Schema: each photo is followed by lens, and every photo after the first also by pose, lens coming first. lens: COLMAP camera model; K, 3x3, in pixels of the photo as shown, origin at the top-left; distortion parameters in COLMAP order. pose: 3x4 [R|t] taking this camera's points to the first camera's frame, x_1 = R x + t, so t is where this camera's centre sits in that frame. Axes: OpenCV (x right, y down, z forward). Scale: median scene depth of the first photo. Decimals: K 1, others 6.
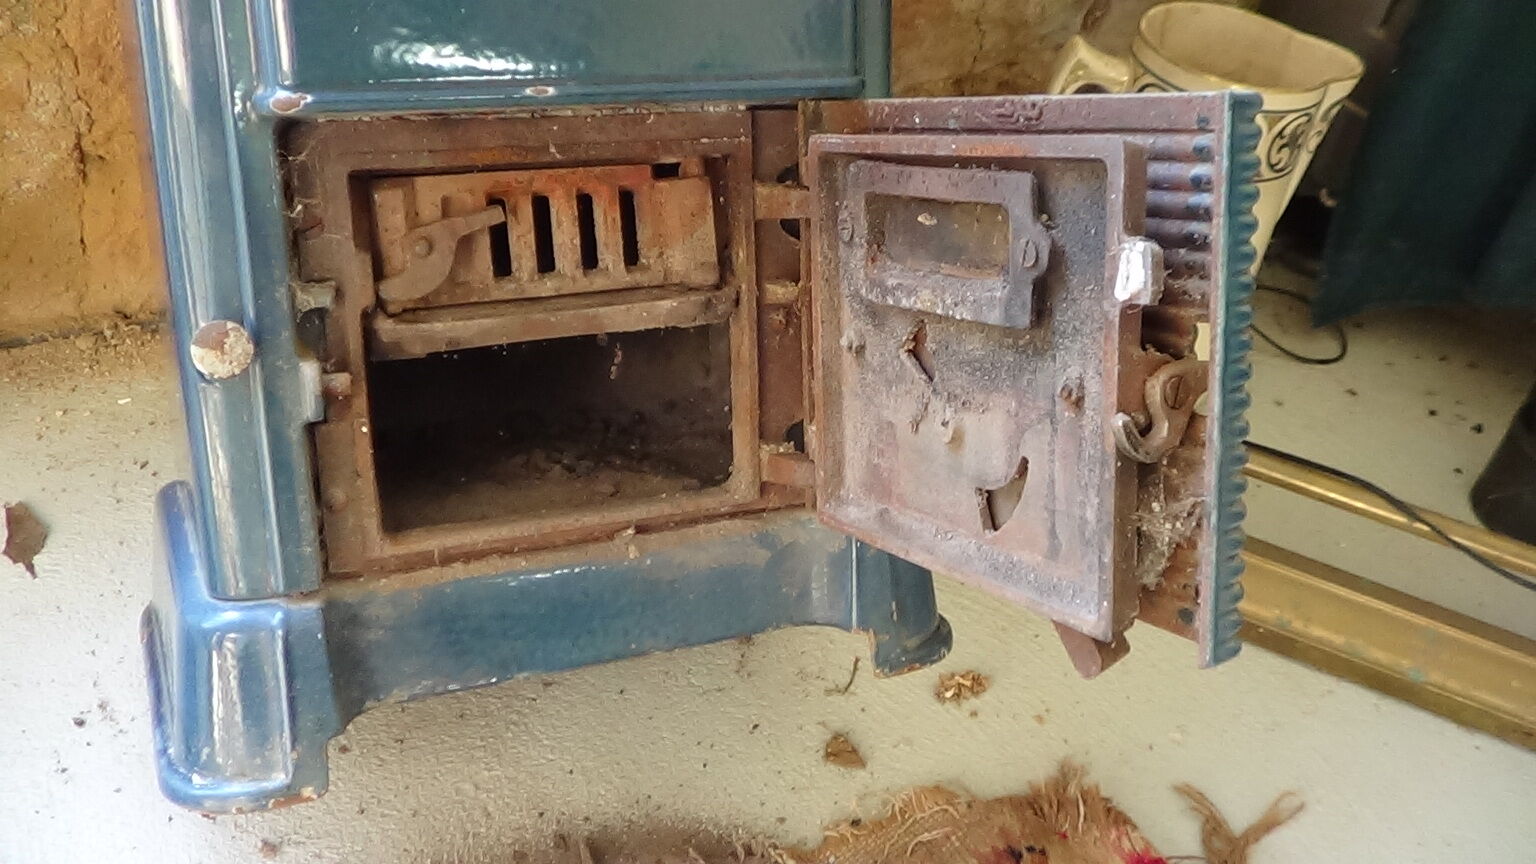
lens RADIAL K [[1474.6, 0, 768.0], [0, 1474.6, 432.0], [0, 0, 1]] dist [0.009021, -0.003723]
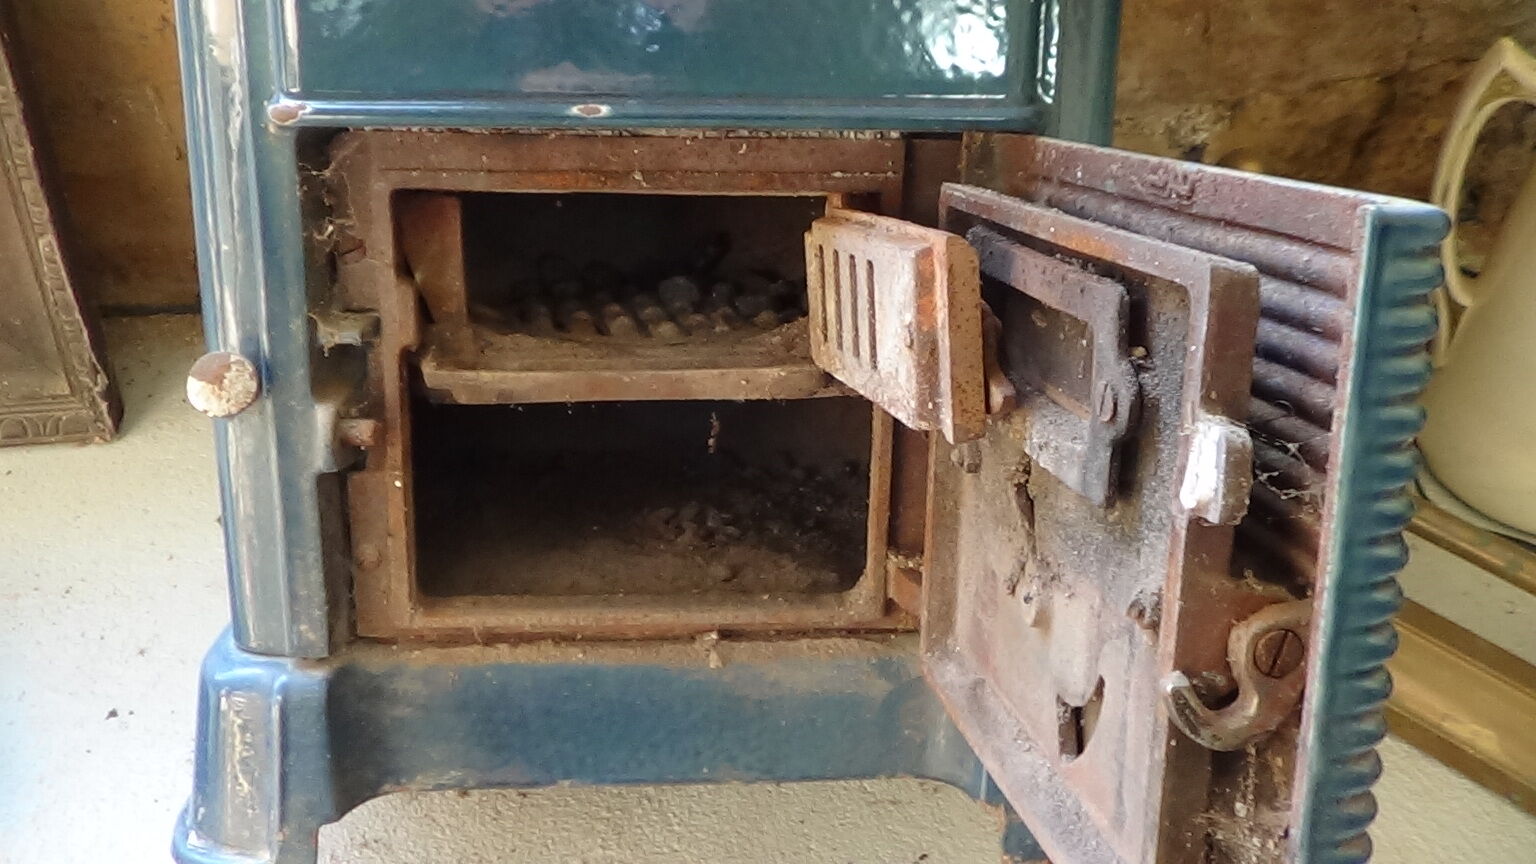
lens RADIAL K [[1474.6, 0, 768.0], [0, 1474.6, 432.0], [0, 0, 1]] dist [0.009021, -0.003723]
pose [[0.936596, 0.128230, -0.326106, 0.213596], [-0.117160, 0.991674, 0.053451, -0.105369], [0.330245, -0.011856, 0.943821, 0.253170]]
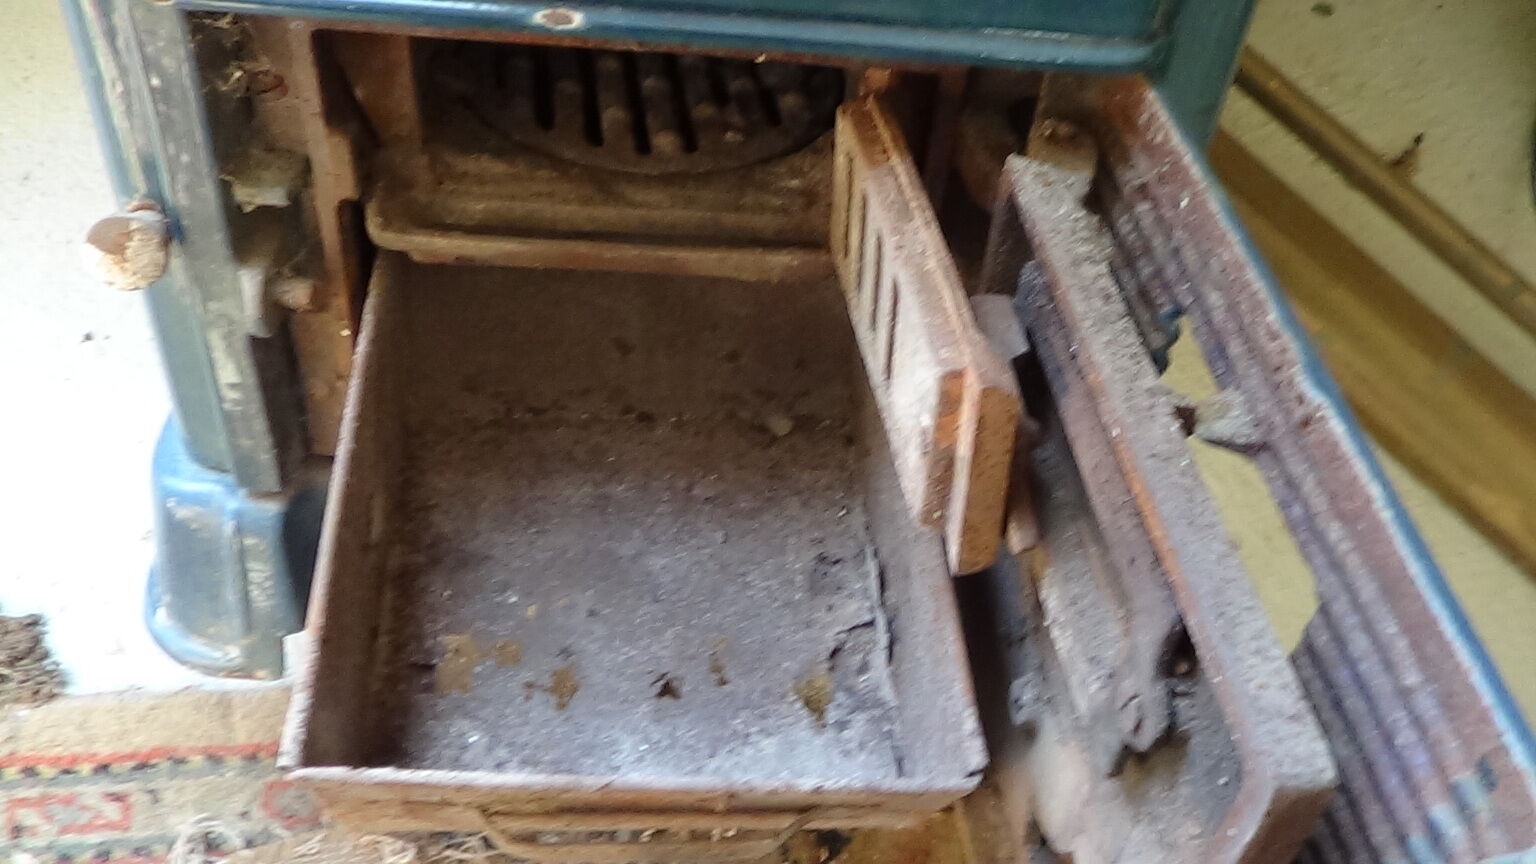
lens RADIAL K [[1467.7, 0, 768.0], [0, 1467.7, 432.0], [0, 0, 1]] dist [0.015897, 0.010150]
pose [[0.903987, 0.359765, -0.231034, 0.120826], [-0.198466, 0.831693, 0.518553, -0.402128], [0.378707, -0.422913, 0.823241, 0.438105]]
